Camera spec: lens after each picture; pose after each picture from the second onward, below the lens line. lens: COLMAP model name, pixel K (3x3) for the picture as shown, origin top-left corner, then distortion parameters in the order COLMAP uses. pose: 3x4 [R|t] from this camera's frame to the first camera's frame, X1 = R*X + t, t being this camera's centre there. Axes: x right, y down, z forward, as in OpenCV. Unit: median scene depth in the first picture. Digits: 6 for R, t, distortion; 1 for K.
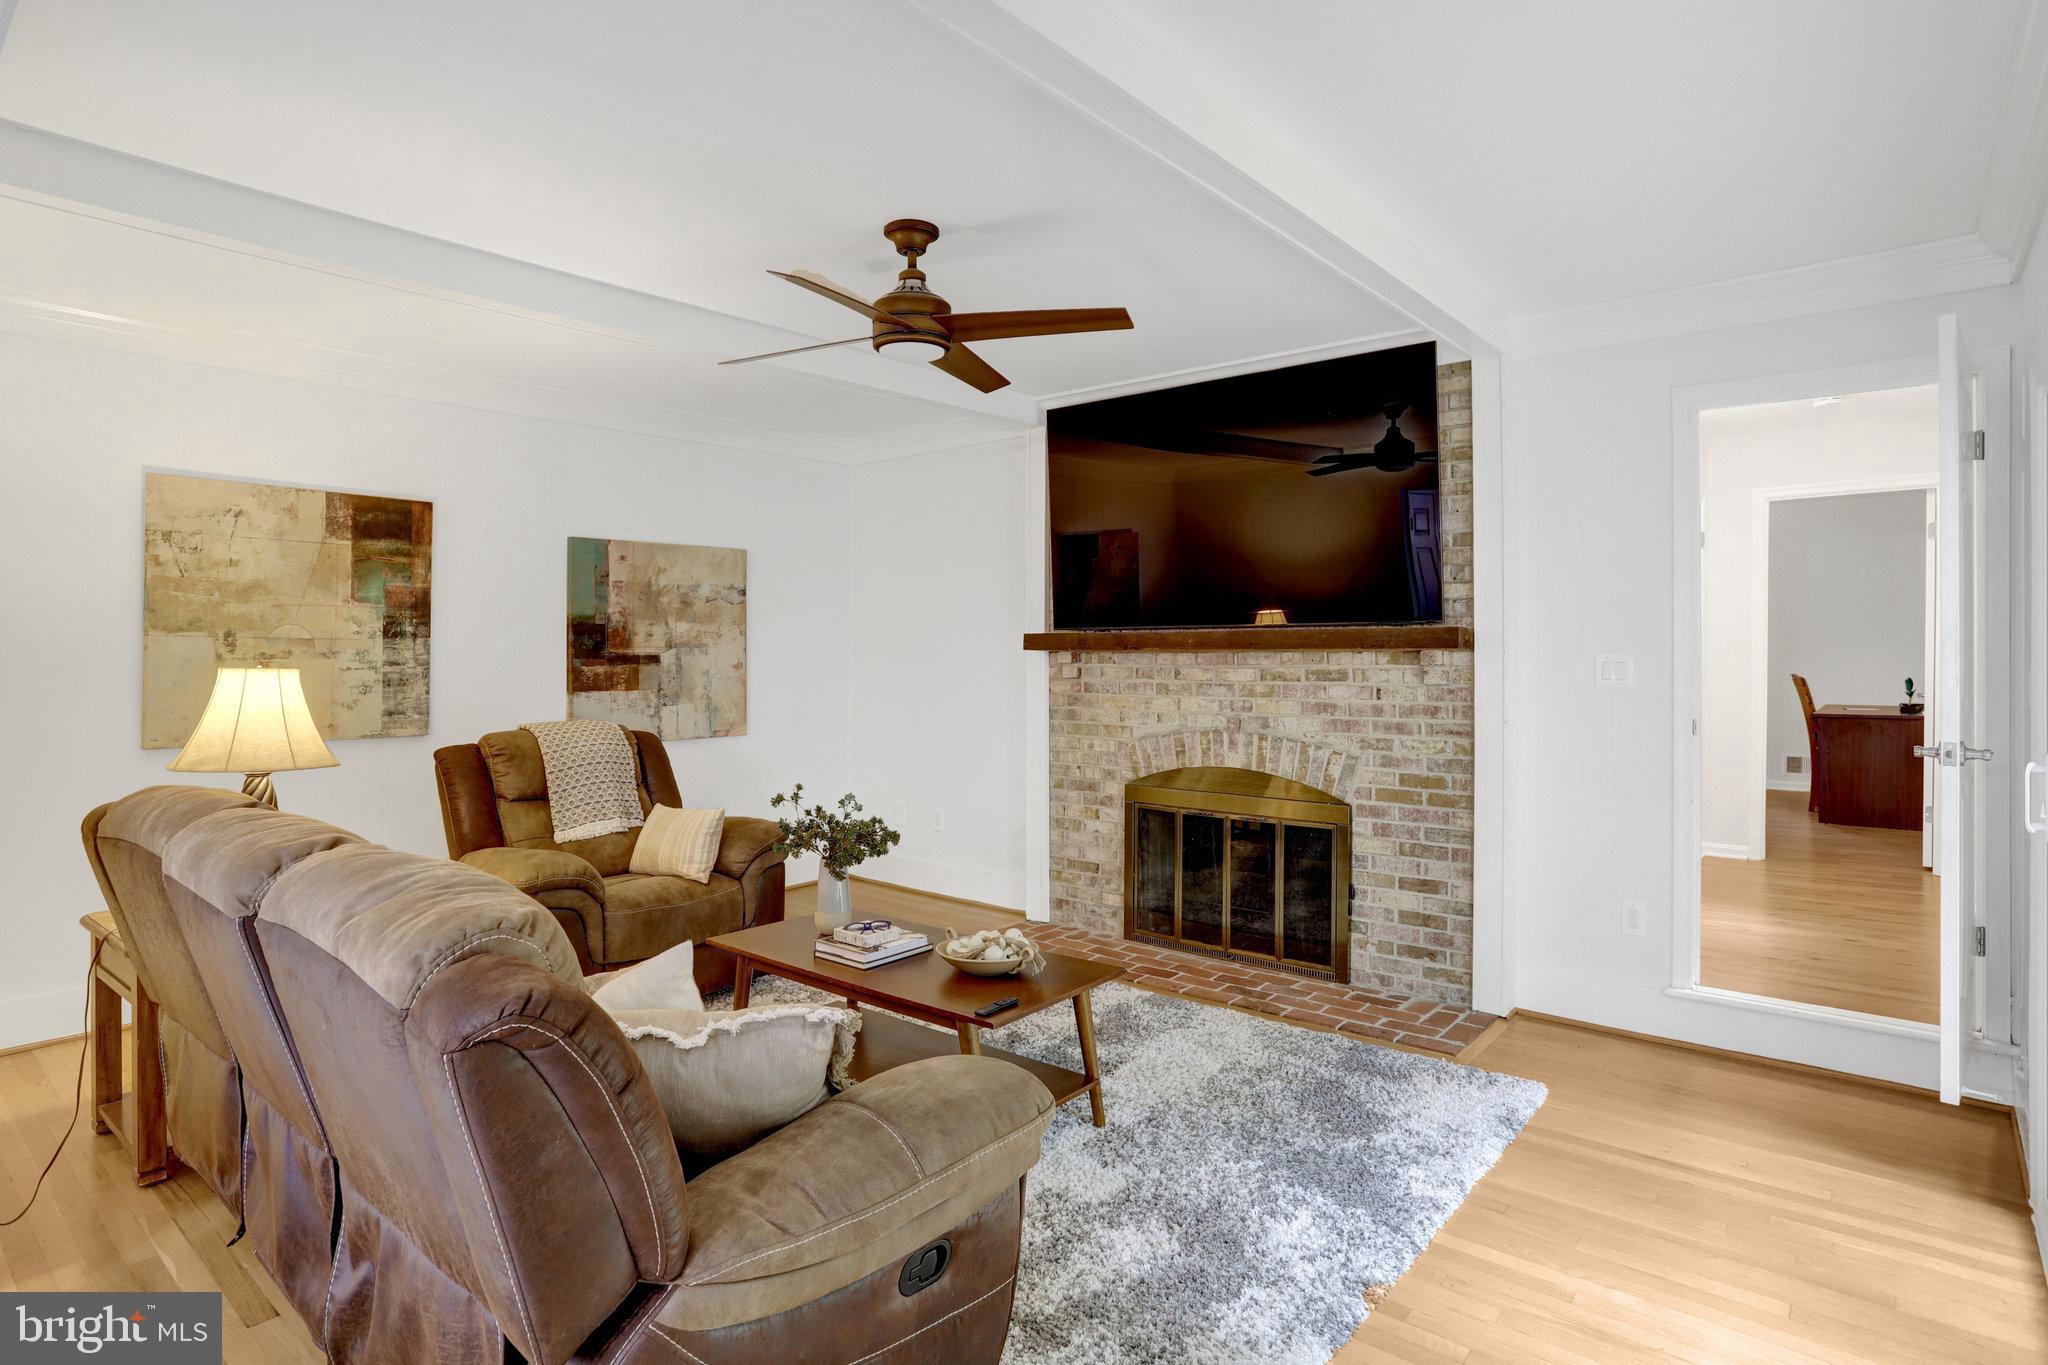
lens RADIAL K [[1143.4, 0, 986.8], [0, 1143.4, 640.2], [0, 0, 1]] dist [-0.029065, 0.000210]
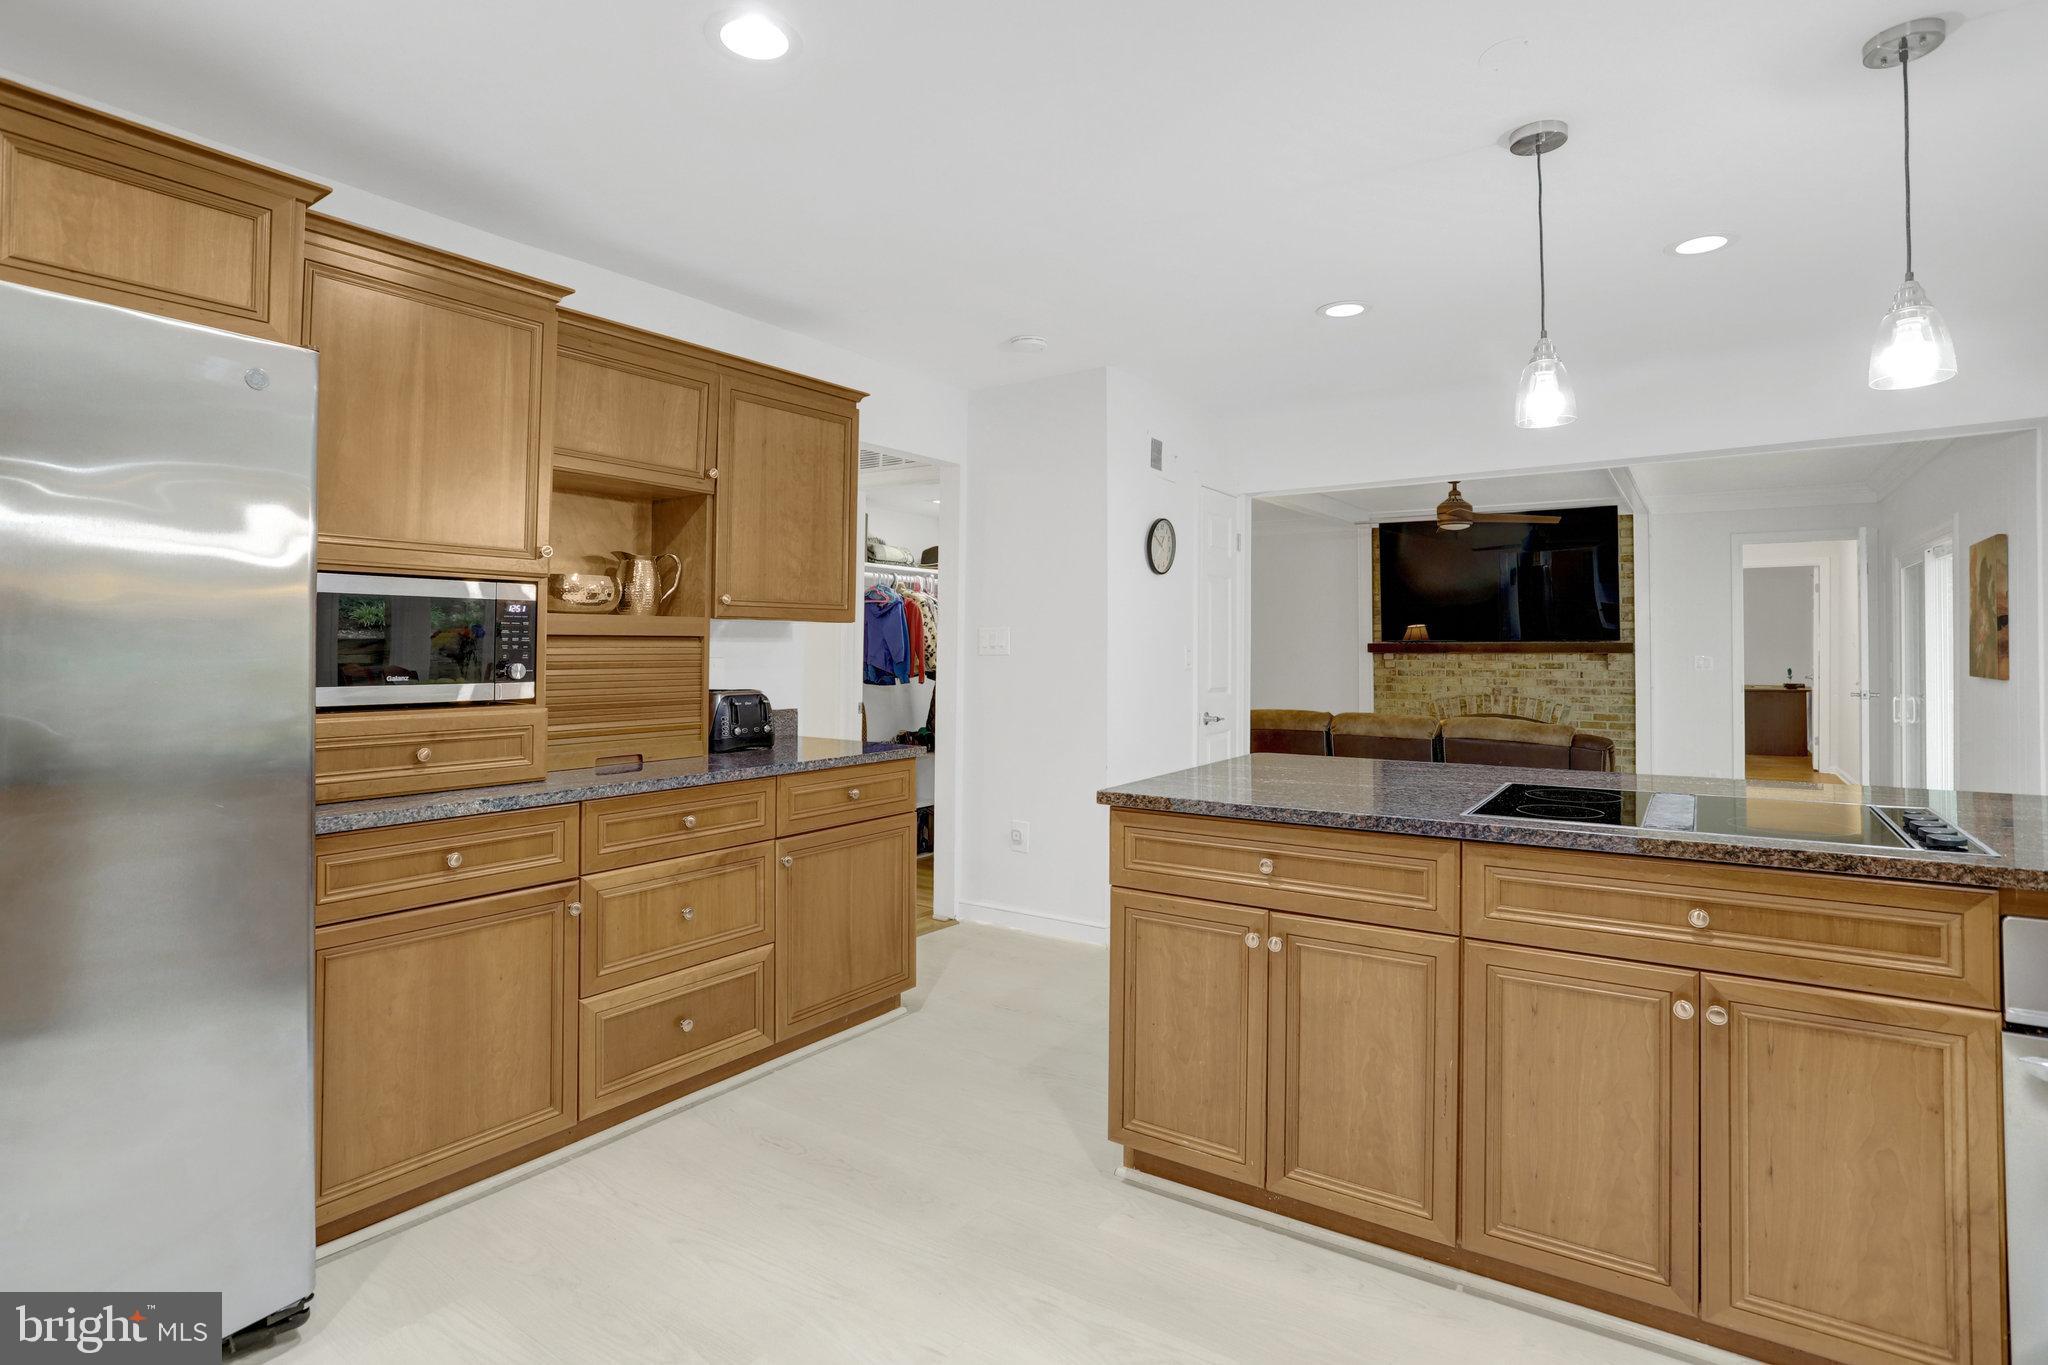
lens RADIAL K [[995.2, 0, 1040.3], [0, 995.2, 632.7], [0, 0, 1]] dist [-0.065468, 0.023574]
pose [[0.997215, 0.002994, 0.074516, -0.723336], [-0.002630, 0.999984, -0.004988, -0.016179], [-0.074529, 0.004778, 0.997207, -0.638398]]
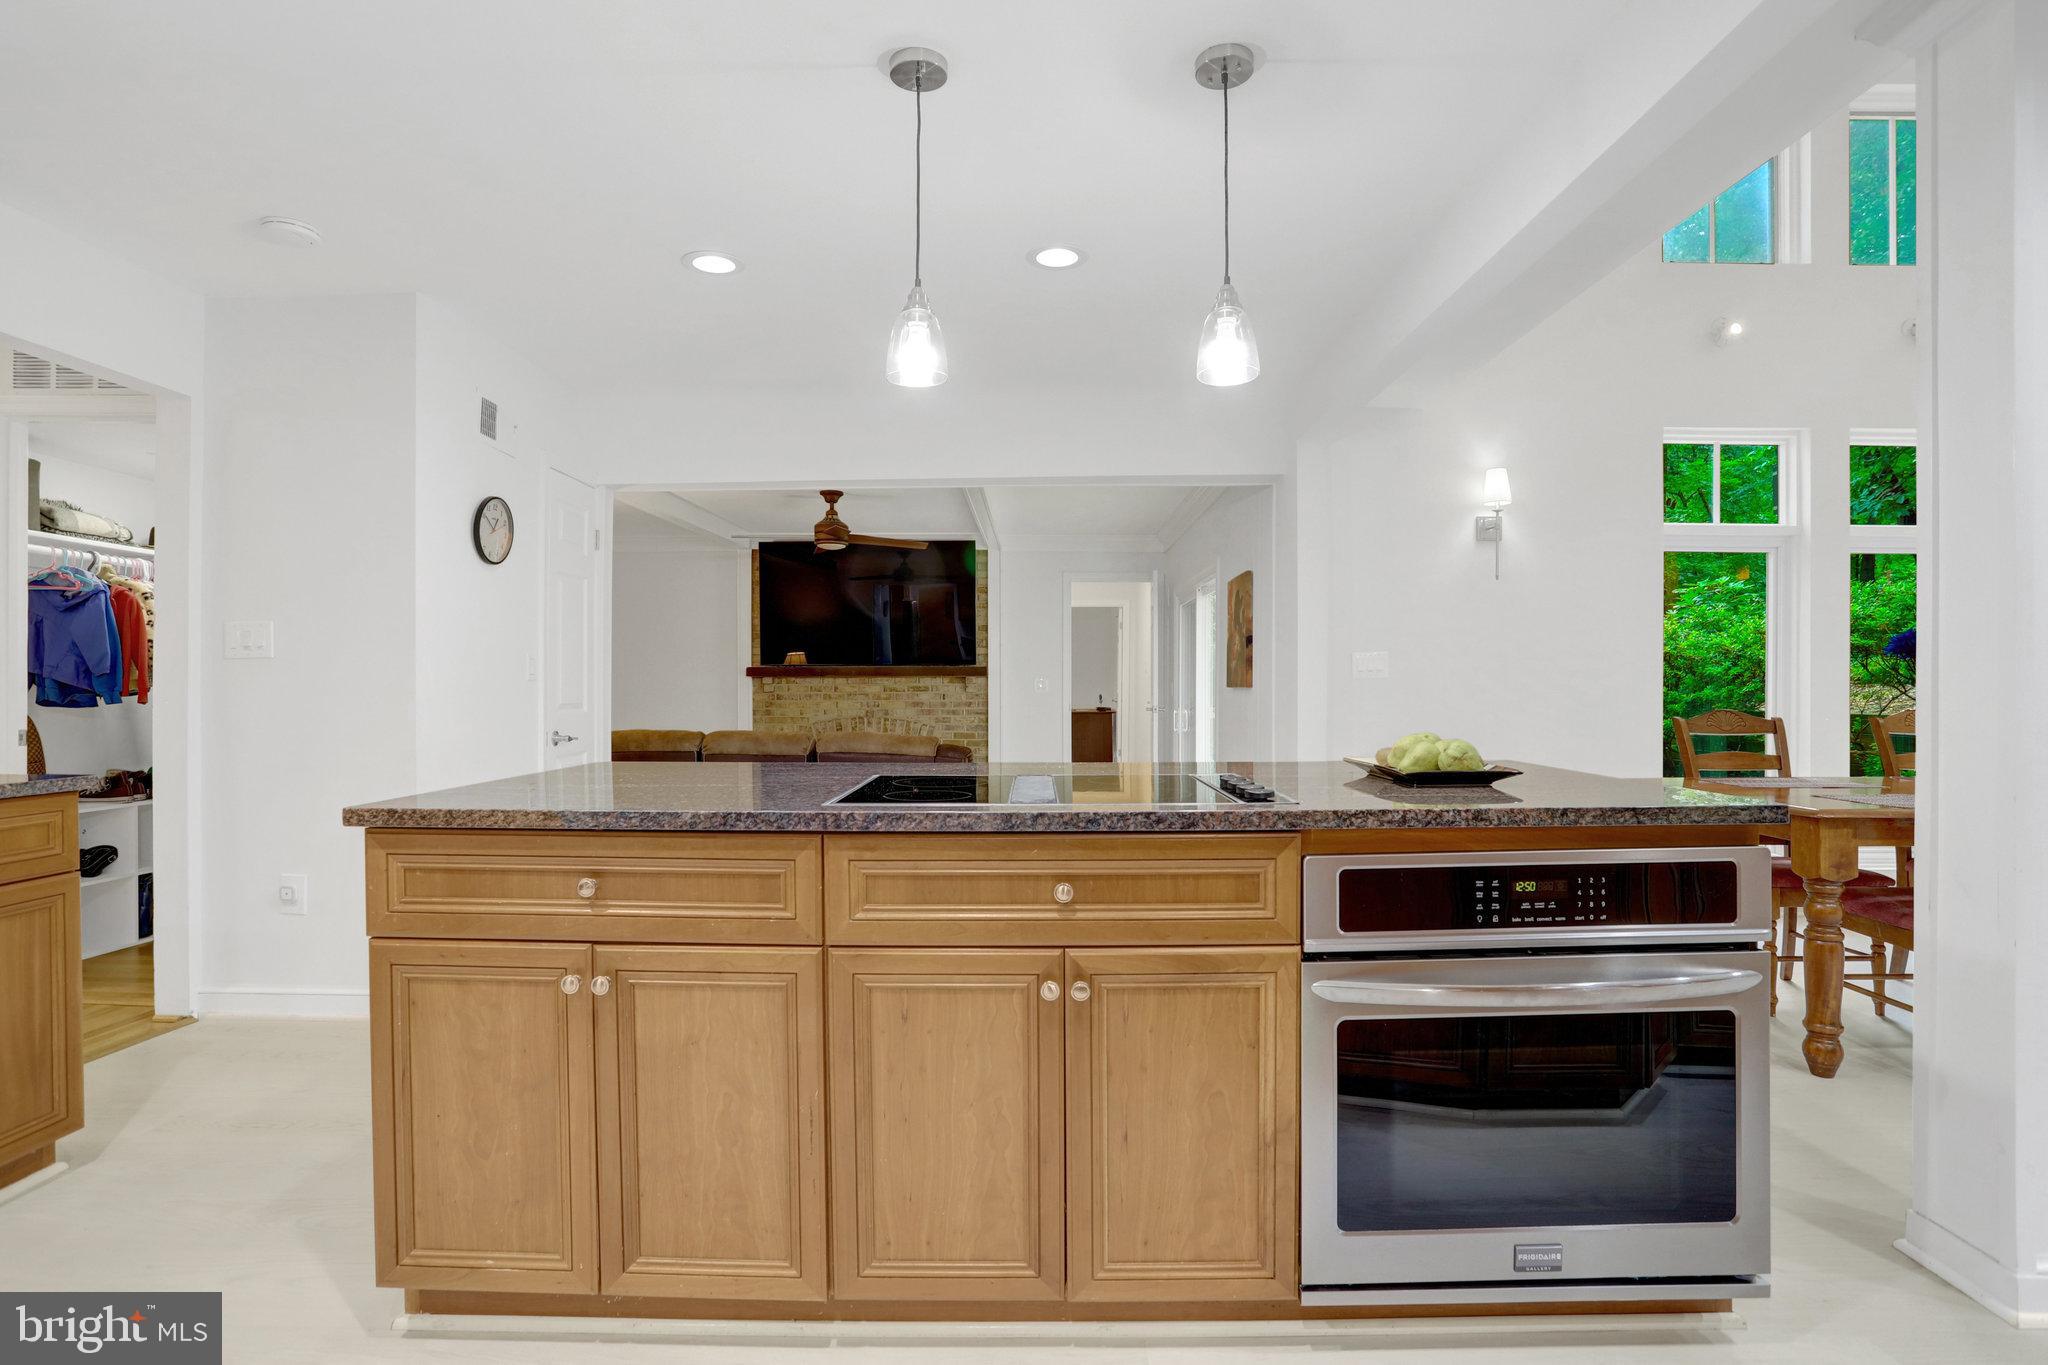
lens RADIAL K [[995.2, 0, 1016.0], [0, 995.2, 701.4], [0, 0, 1]] dist [-0.065468, 0.023574]
pose [[0.793741, -0.008709, 0.608194, -0.684080], [-0.007981, 0.999662, 0.024730, 0.007671], [-0.608204, -0.024484, 0.793403, -0.574533]]
